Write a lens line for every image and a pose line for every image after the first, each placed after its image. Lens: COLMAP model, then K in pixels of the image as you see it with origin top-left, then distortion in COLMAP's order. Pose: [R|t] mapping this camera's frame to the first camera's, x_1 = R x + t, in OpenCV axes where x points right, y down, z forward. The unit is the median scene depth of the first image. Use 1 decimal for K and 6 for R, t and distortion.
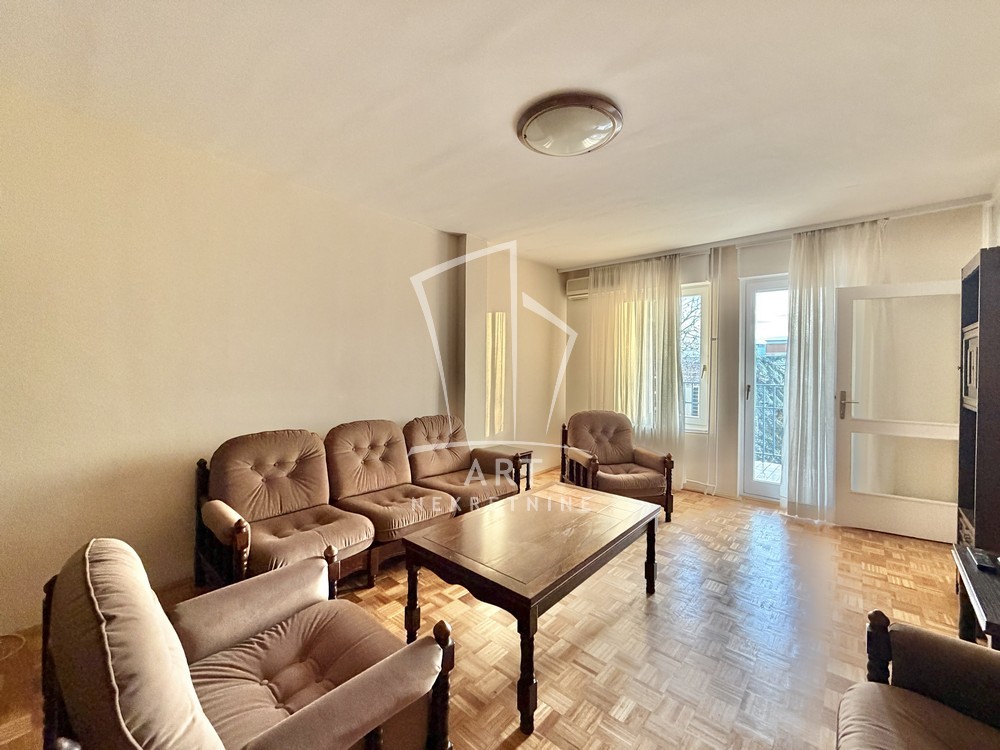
lens RADIAL K [[404.6, 0, 500.0], [0, 404.6, 375.0], [0, 0, 1]] dist [0.004140, 0.000481]
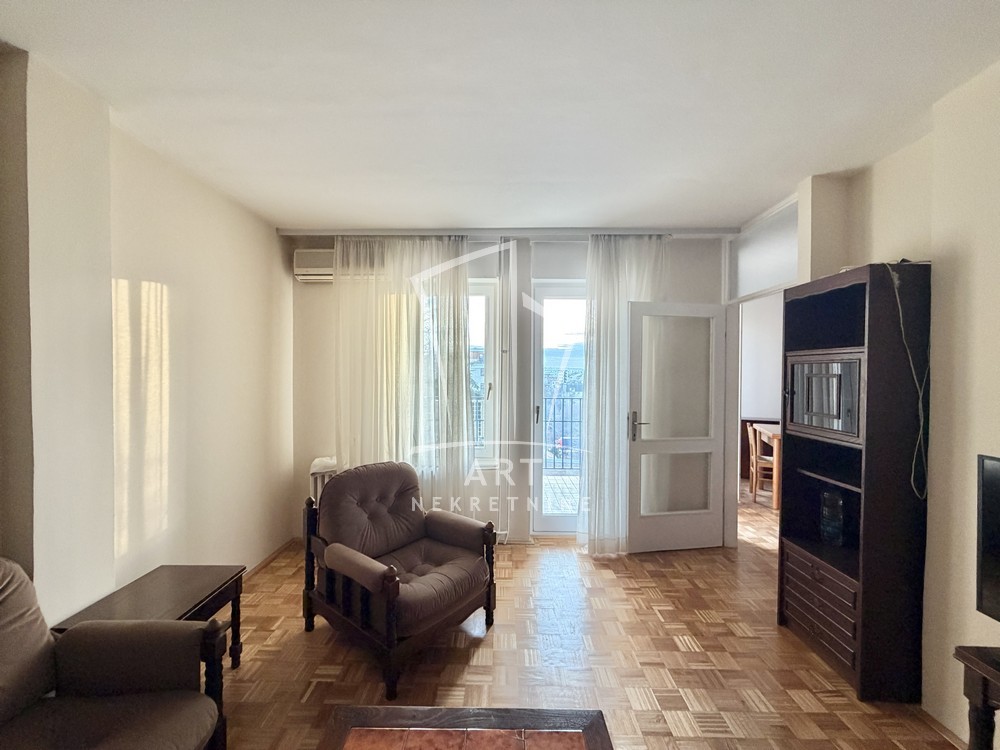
lens RADIAL K [[404.6, 0, 500.0], [0, 404.6, 375.0], [0, 0, 1]] dist [0.004140, 0.000481]
pose [[0.764109, -0.014620, 0.644922, 0.002099], [0.020633, 0.999786, -0.001781, -0.042219], [-0.644757, 0.014668, 0.764247, 0.414663]]
